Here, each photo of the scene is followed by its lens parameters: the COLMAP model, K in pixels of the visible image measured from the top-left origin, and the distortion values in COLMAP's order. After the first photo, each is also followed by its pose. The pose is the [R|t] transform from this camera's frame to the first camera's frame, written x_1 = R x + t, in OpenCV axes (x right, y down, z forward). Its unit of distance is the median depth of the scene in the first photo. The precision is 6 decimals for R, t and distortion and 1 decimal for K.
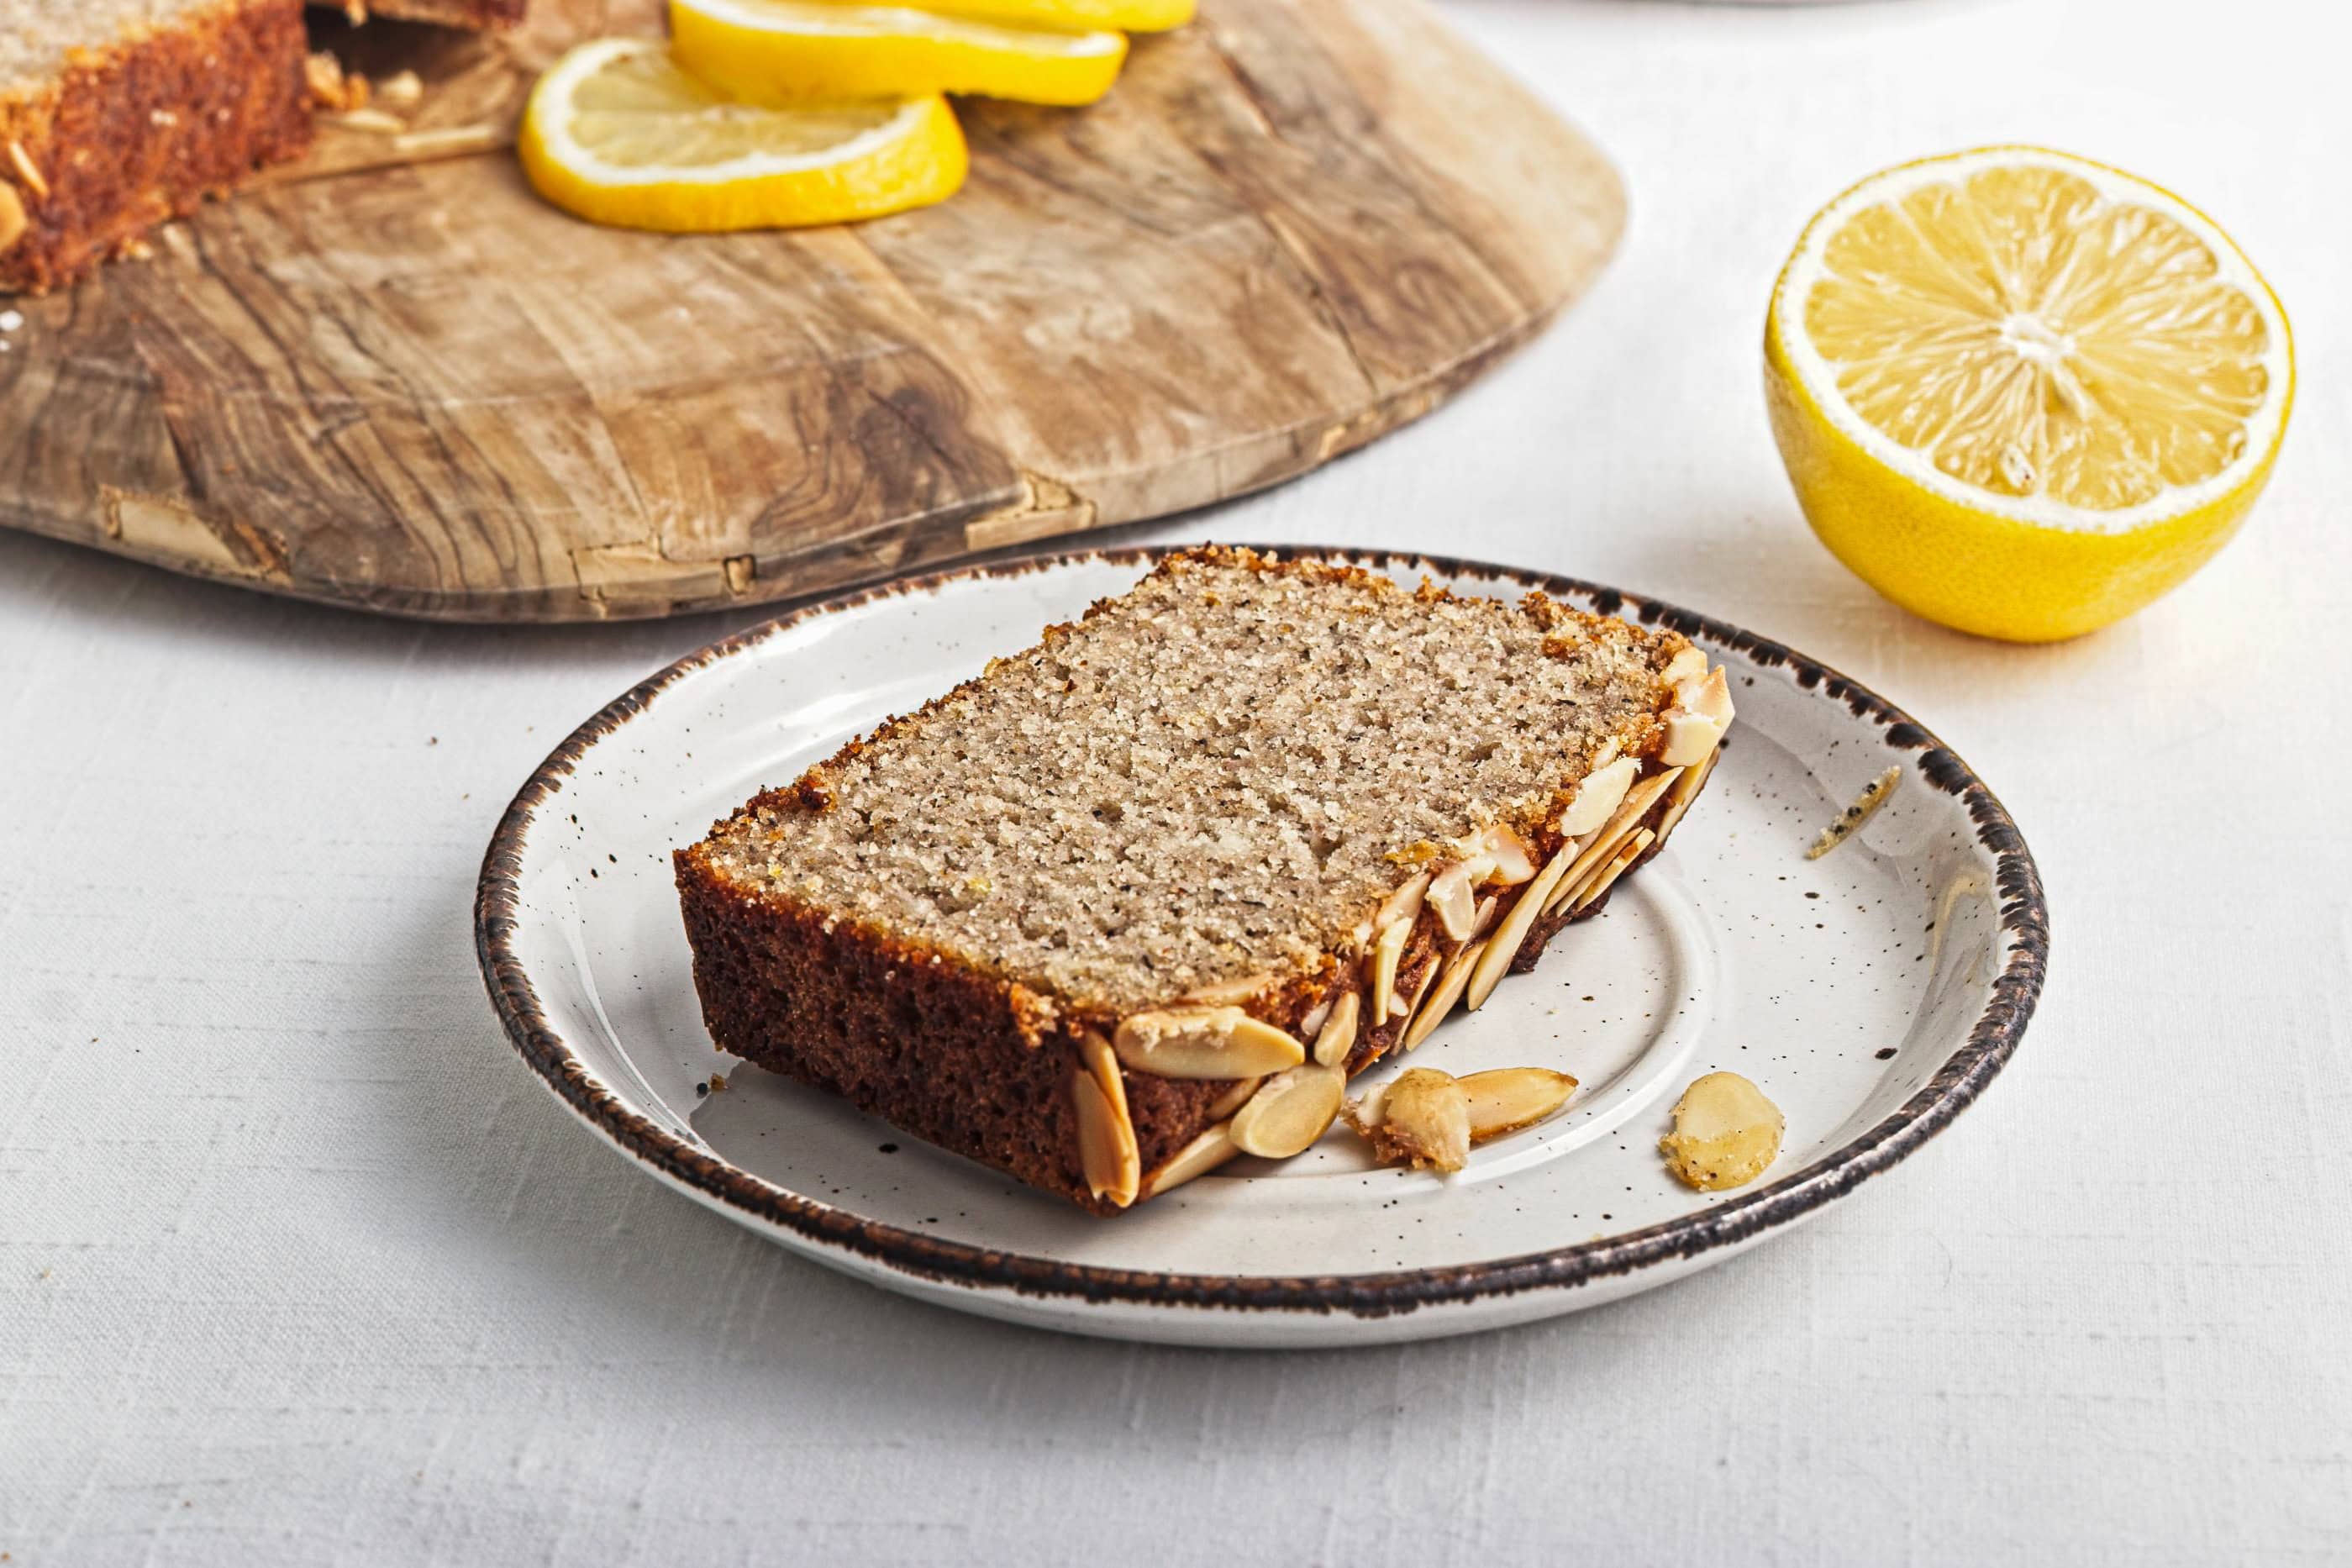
lens RADIAL K [[6151.7, 0, 1176.0], [0, 6151.7, 784.0], [0, 0, 1]] dist [0.075320, -0.333461]
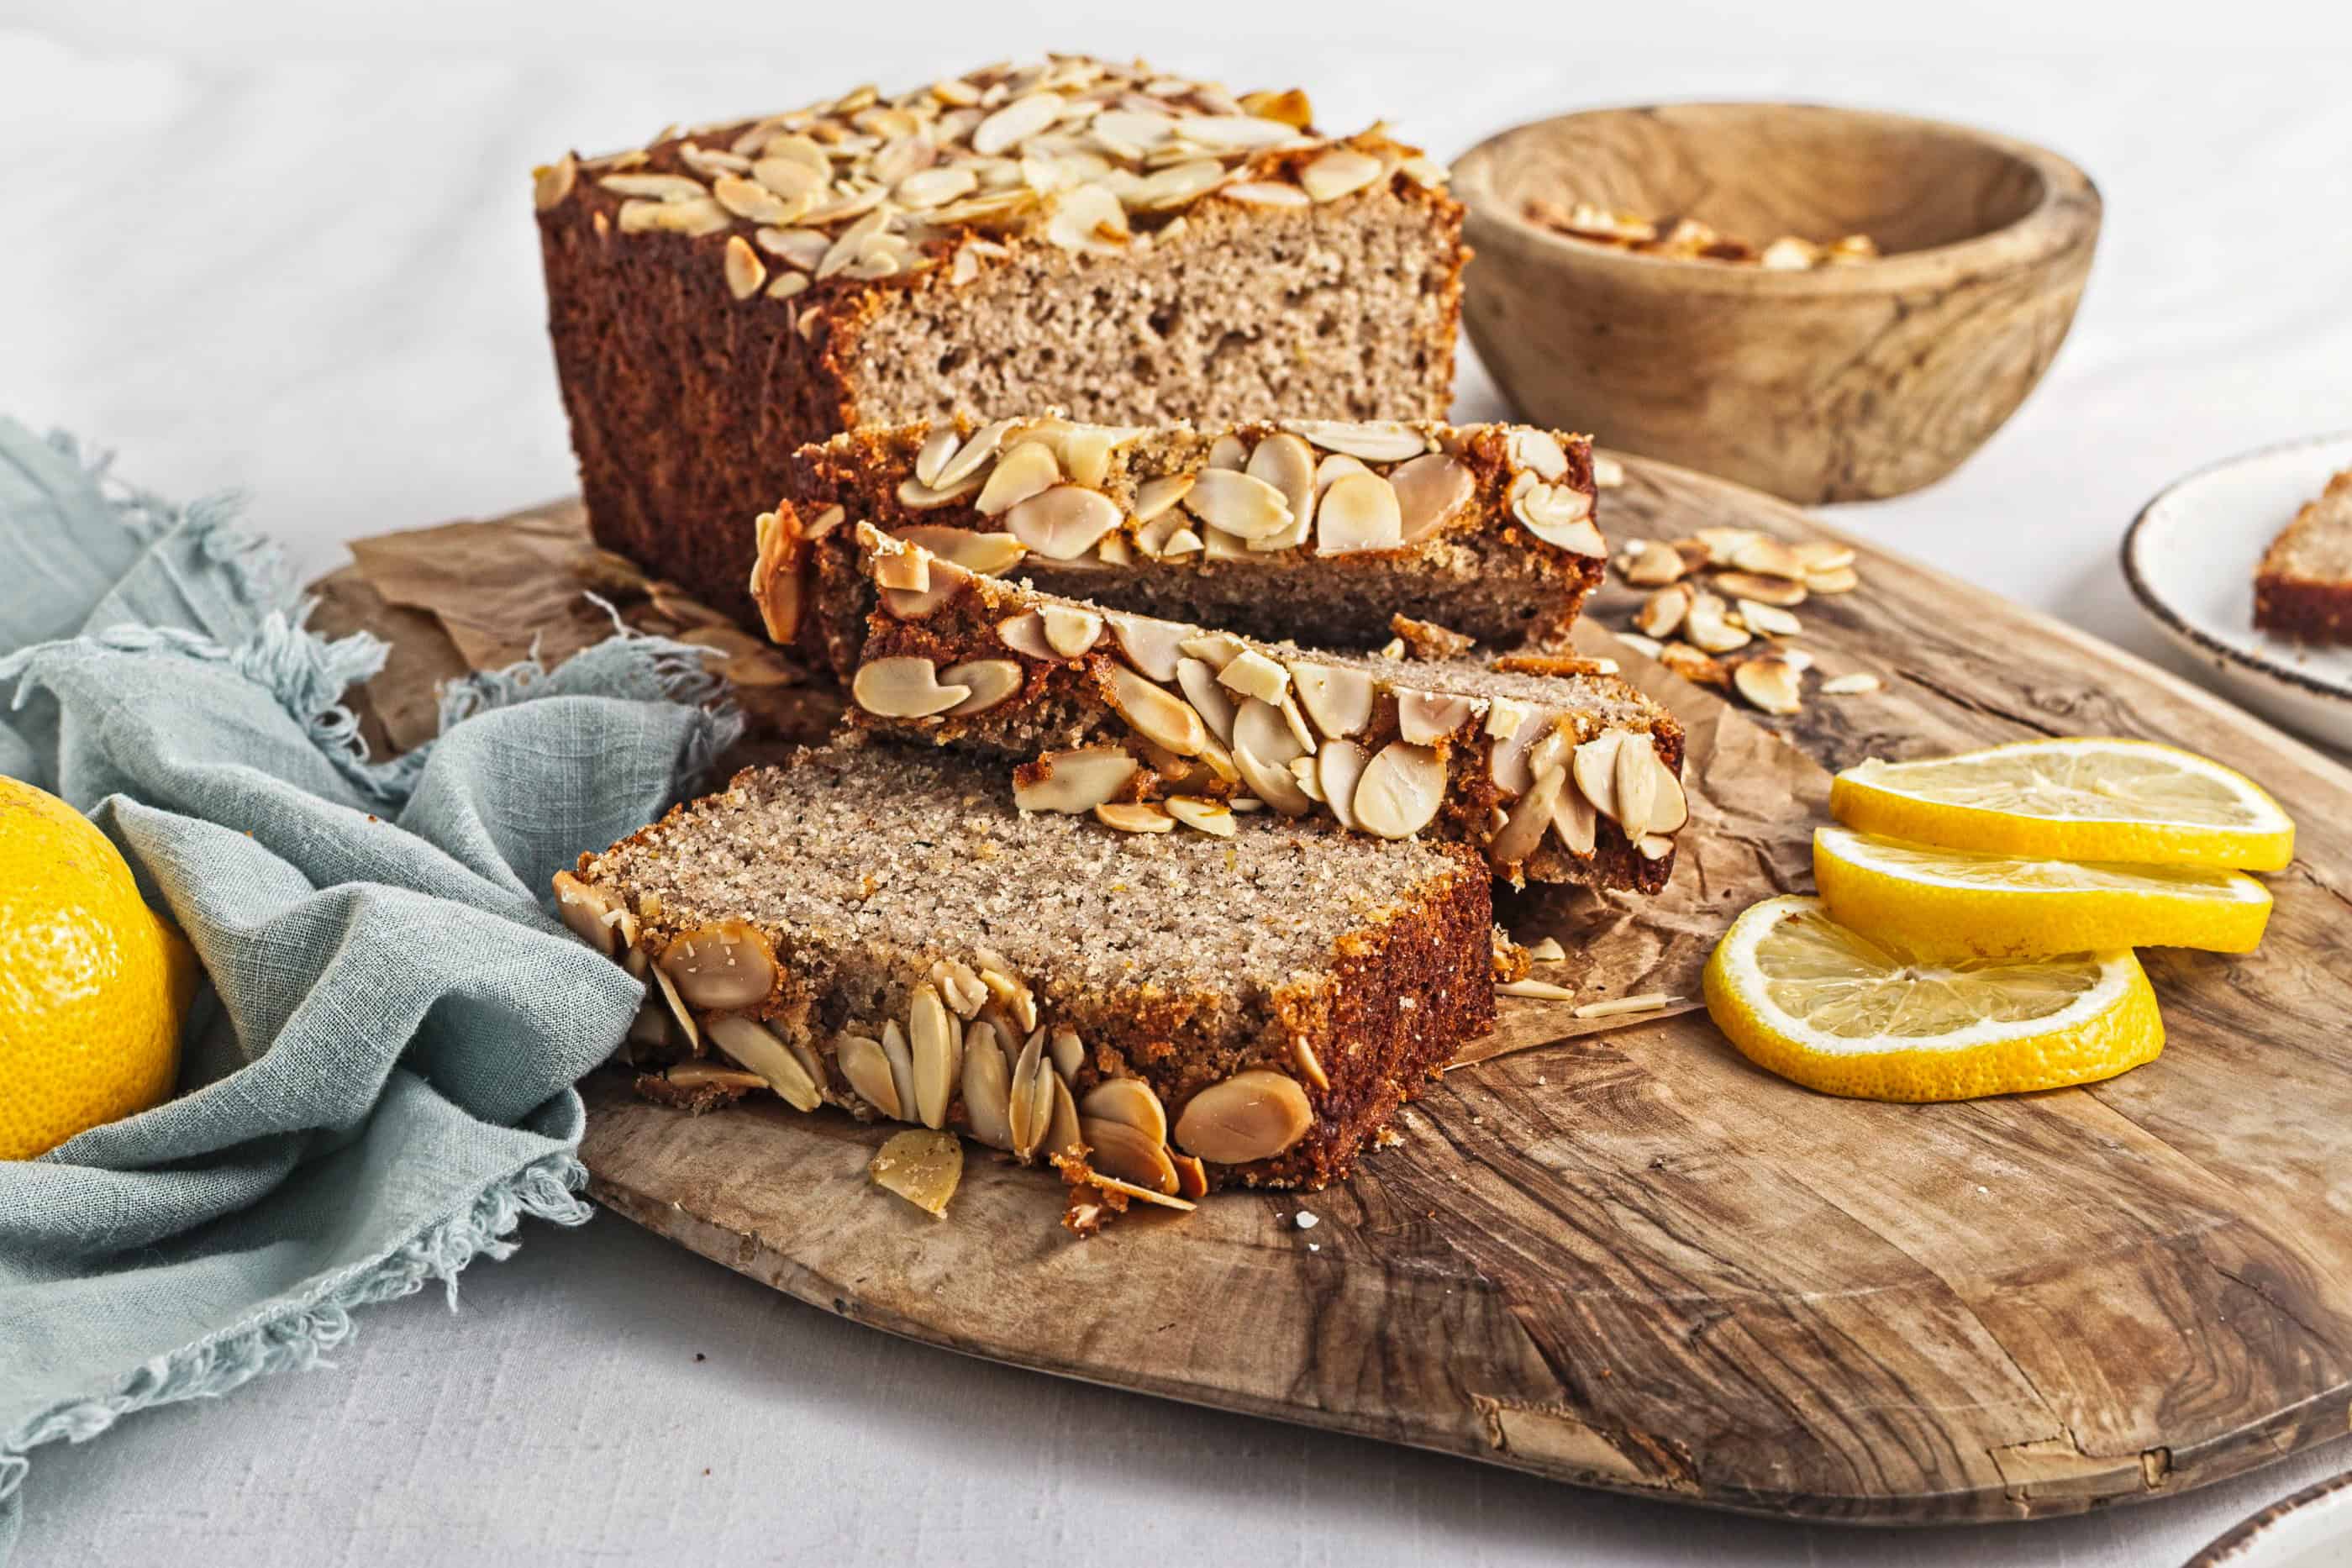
lens RADIAL K [[6066.0, 0, 1176.0], [0, 6066.0, 784.0], [0, 0, 1]] dist [-0.080848, -0.026636]
pose [[0.997333, -0.025056, 0.068554, -0.284098], [0.032116, 0.994070, -0.103895, -0.046340], [-0.065544, 0.105820, 0.992223, 0.043373]]
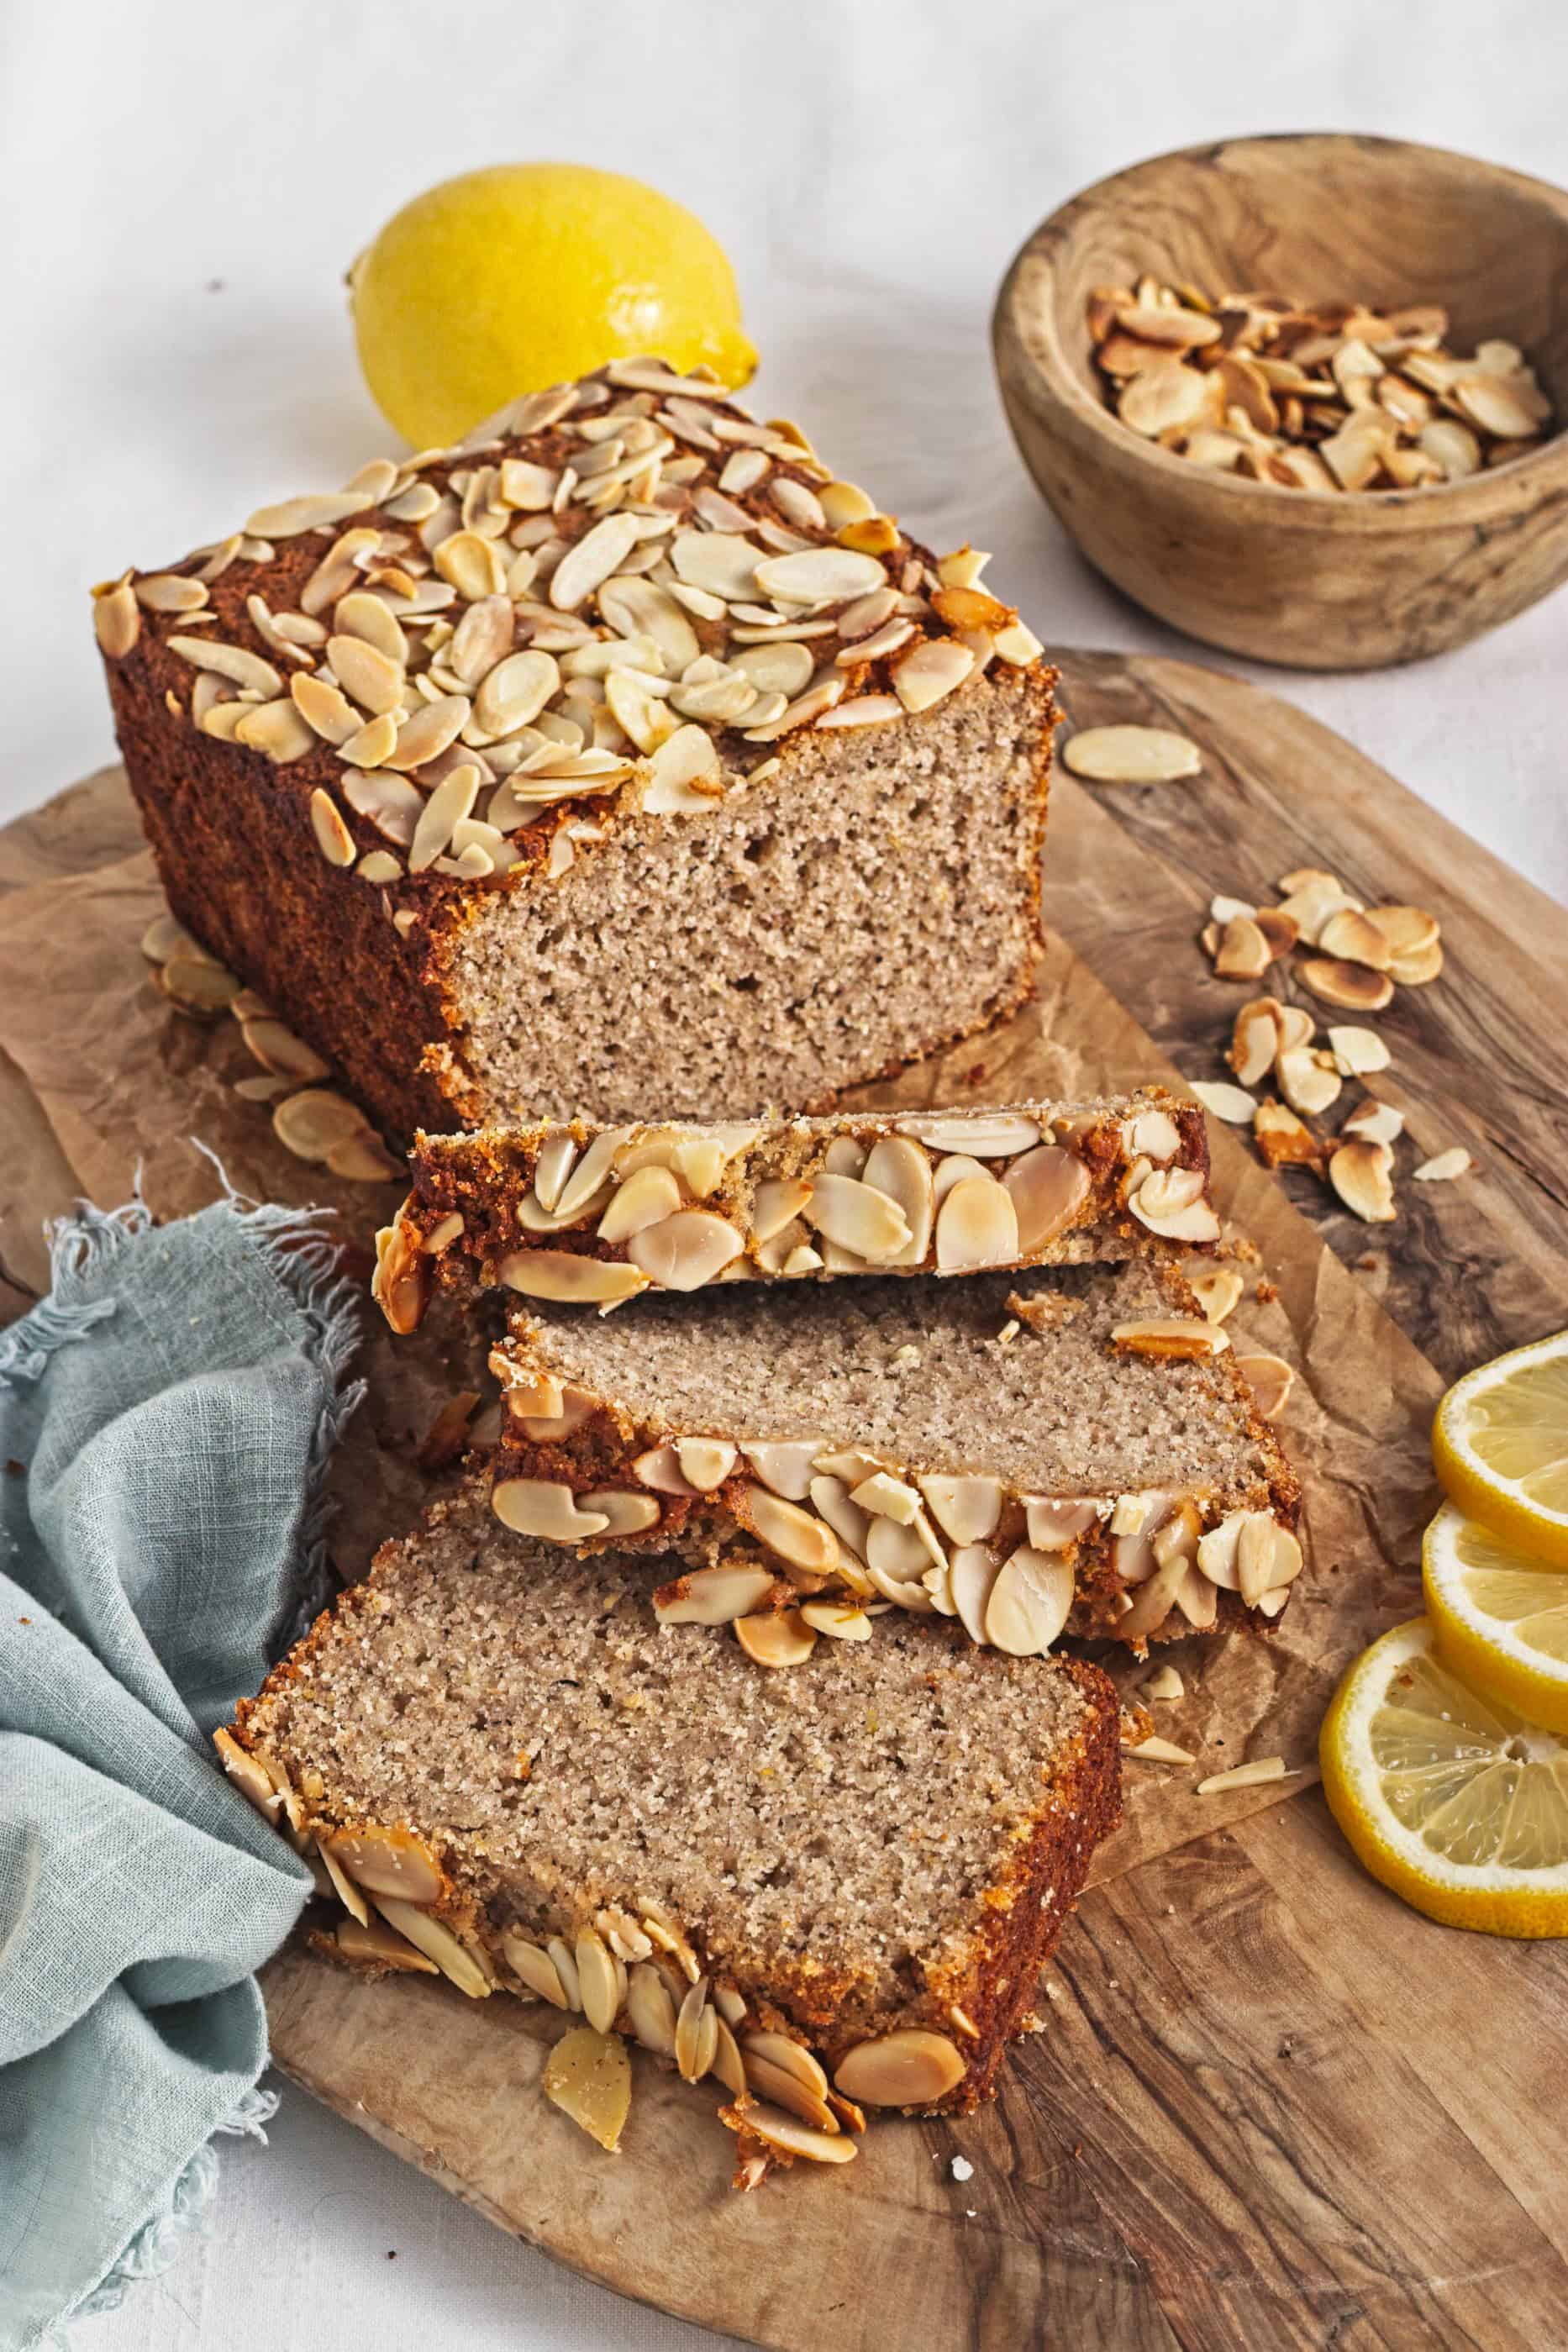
lens RADIAL K [[6066.0, 0, 784.0], [0, 6066.0, 1176.0], [0, 0, 1]] dist [-0.080848, -0.026636]
pose [[0.993200, -0.079431, 0.085110, -0.303371], [0.053631, 0.961059, 0.271088, -0.533217], [-0.103328, -0.264680, 0.958784, 0.072248]]
